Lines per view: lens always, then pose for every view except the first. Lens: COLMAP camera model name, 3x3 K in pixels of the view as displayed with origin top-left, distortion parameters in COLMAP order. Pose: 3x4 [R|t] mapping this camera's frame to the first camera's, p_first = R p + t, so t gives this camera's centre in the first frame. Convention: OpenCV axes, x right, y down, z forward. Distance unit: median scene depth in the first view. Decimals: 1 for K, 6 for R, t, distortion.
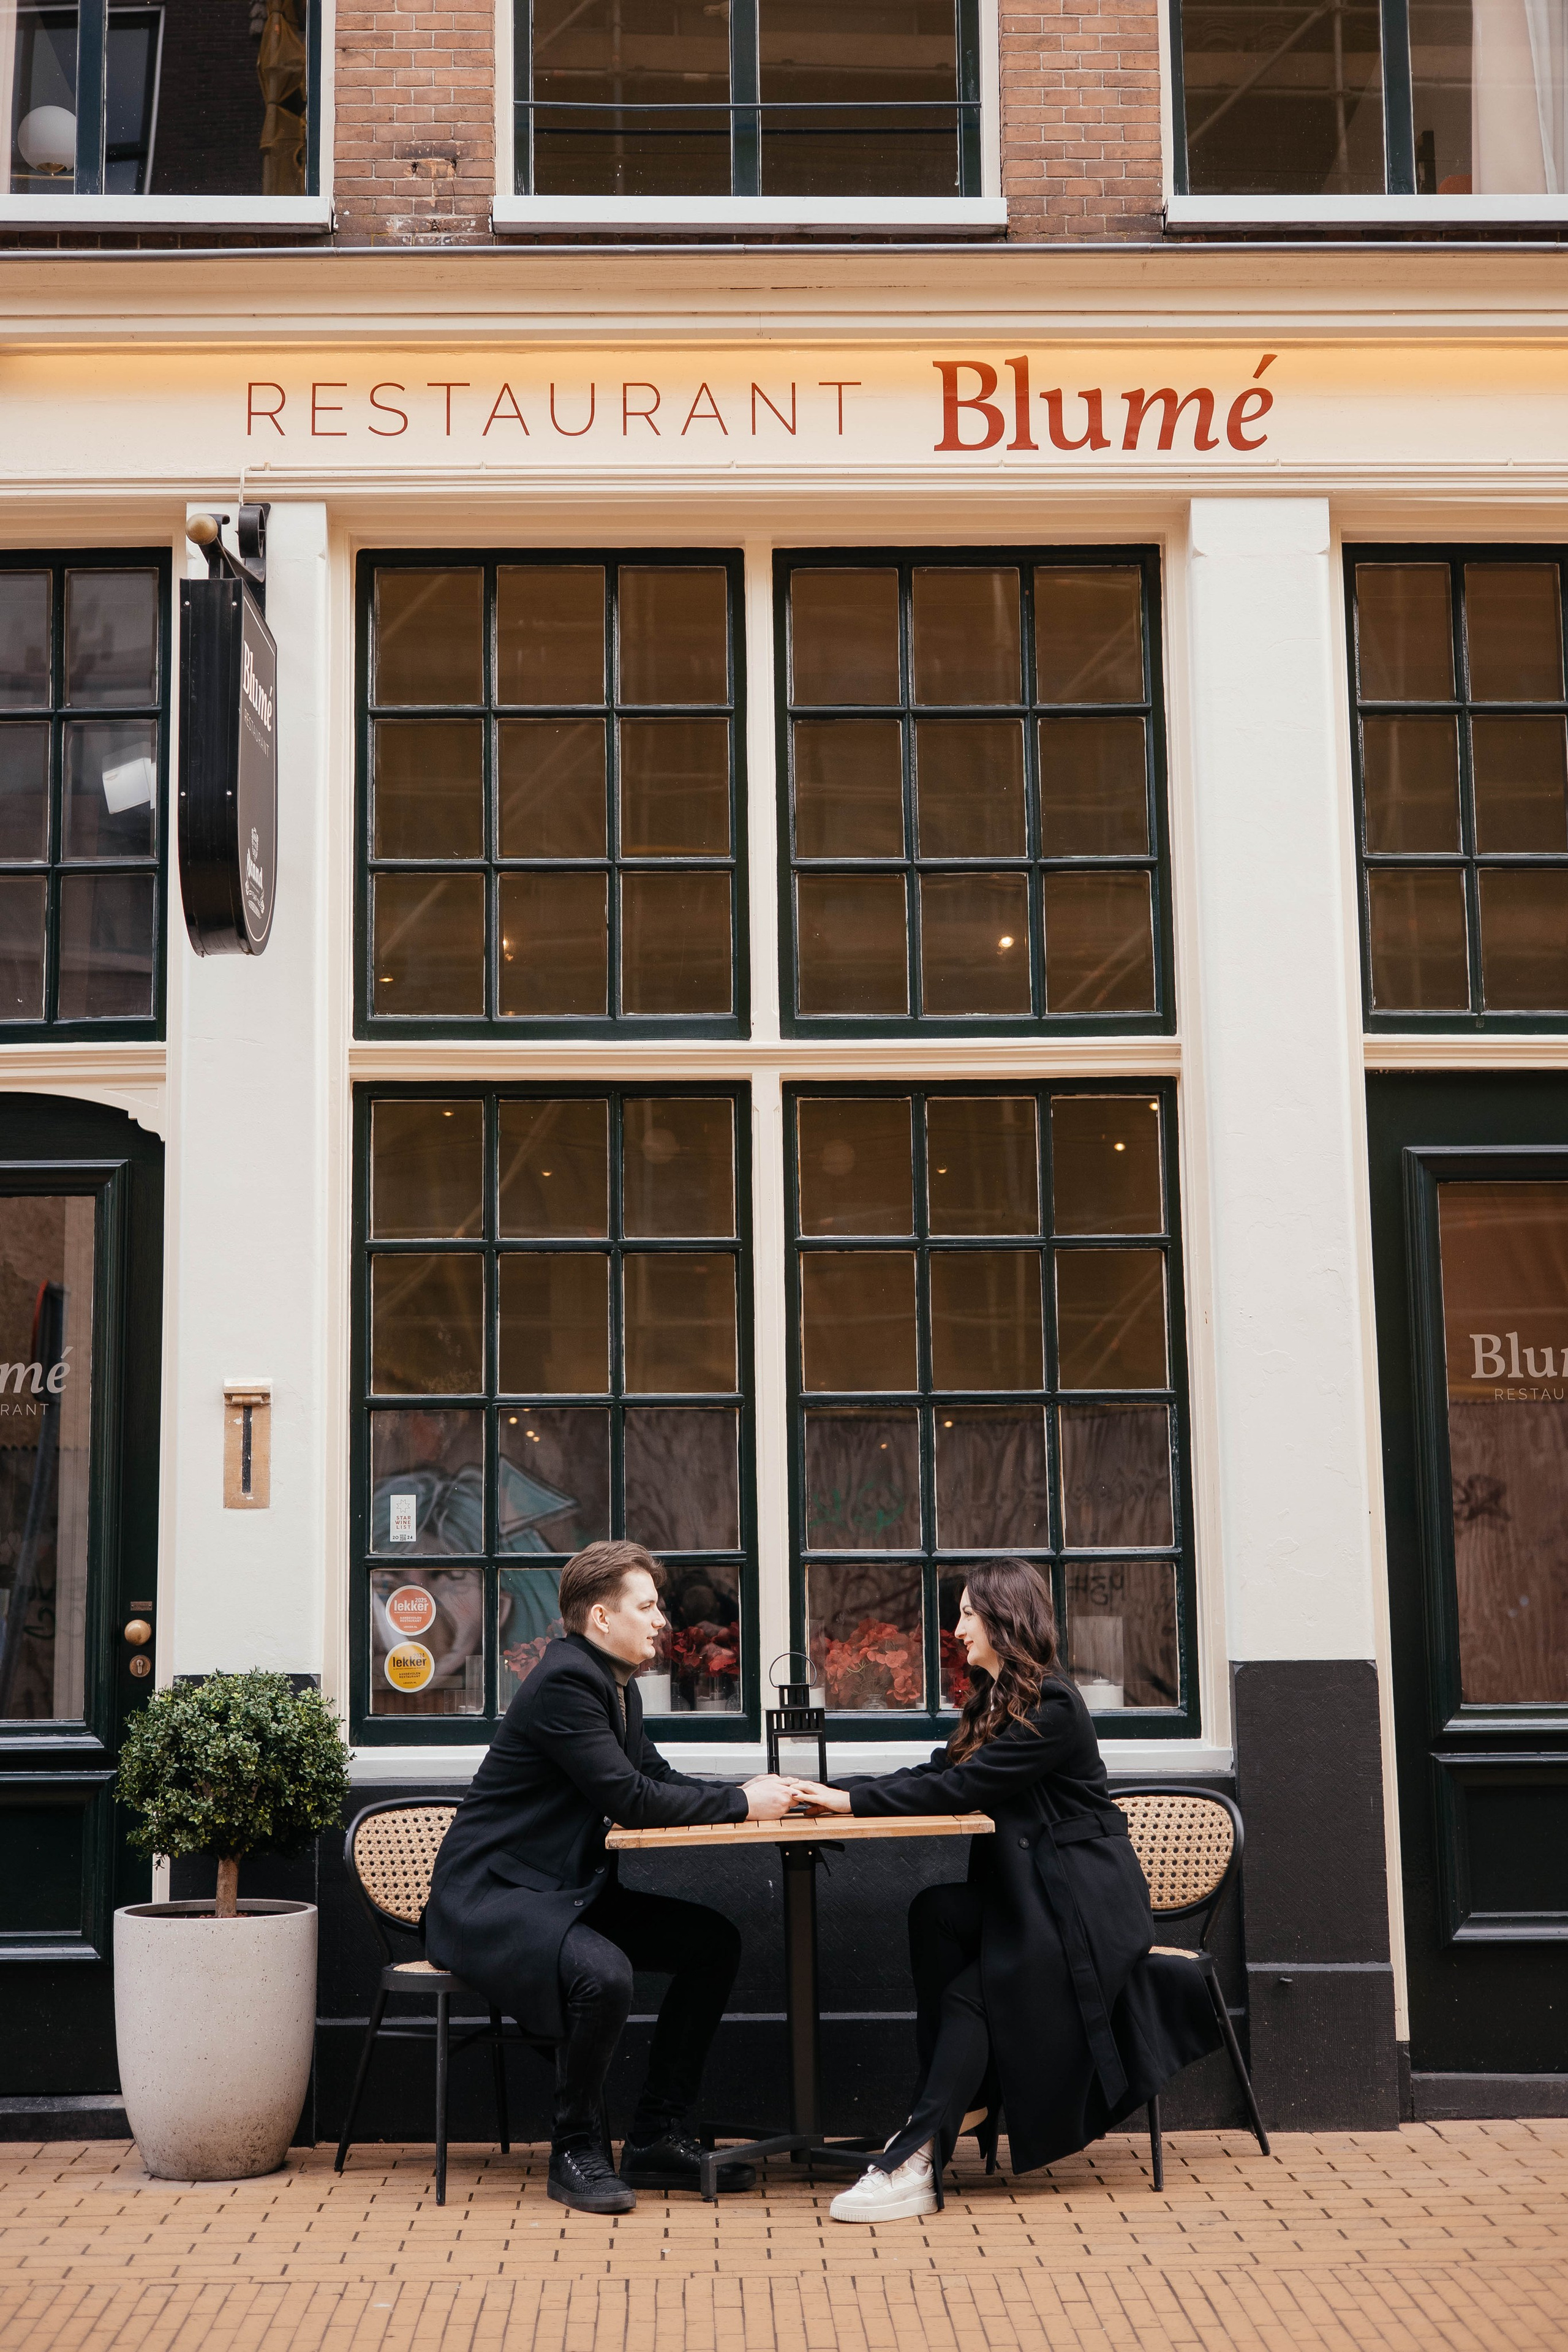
lens RADIAL K [[3290.8, 0, 784.0], [0, 3290.8, 1176.0], [0, 0, 1]] dist [0.130456, 0.003322]
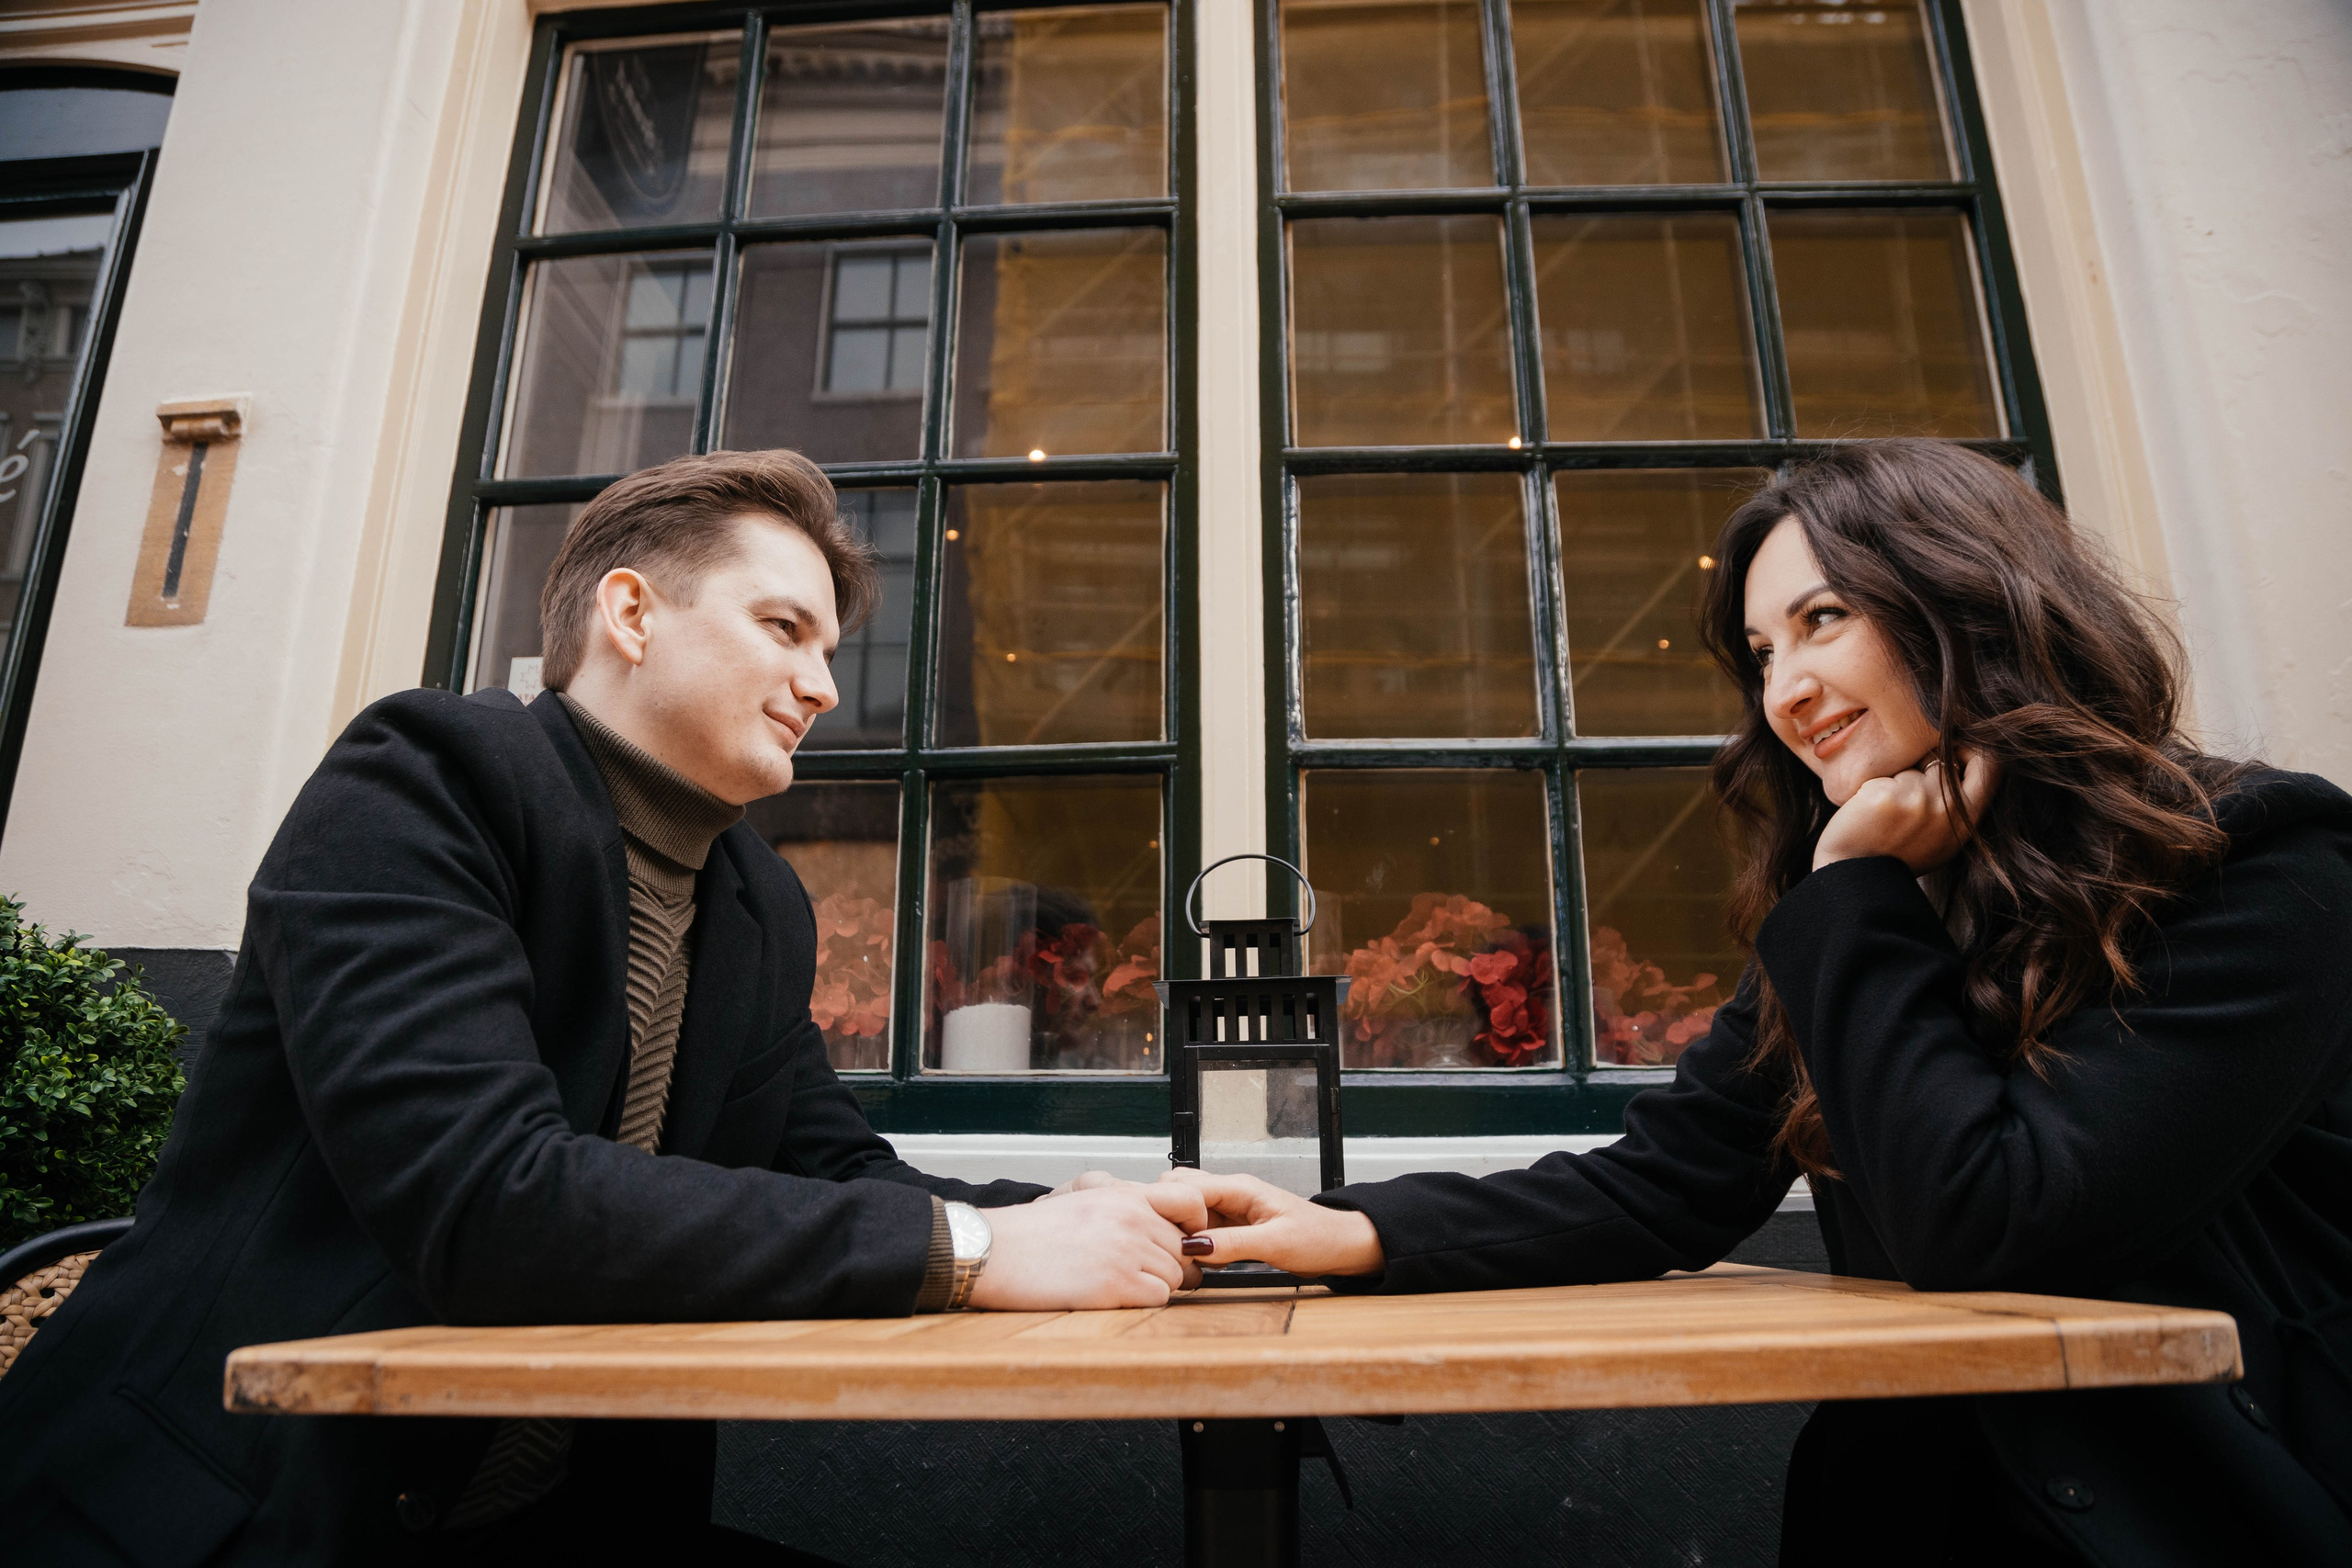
lens RADIAL K [[1580.2, 0, 1176.0], [0, 1580.2, 784.0], [0, 0, 1]] dist [-0.035604, -0.000171]
pose [[0.994835, -0.008400, -0.101153, 0.012130], [-0.005031, 0.991264, -0.131800, 0.153663], [0.101376, 0.131629, 0.986102, 0.786169]]
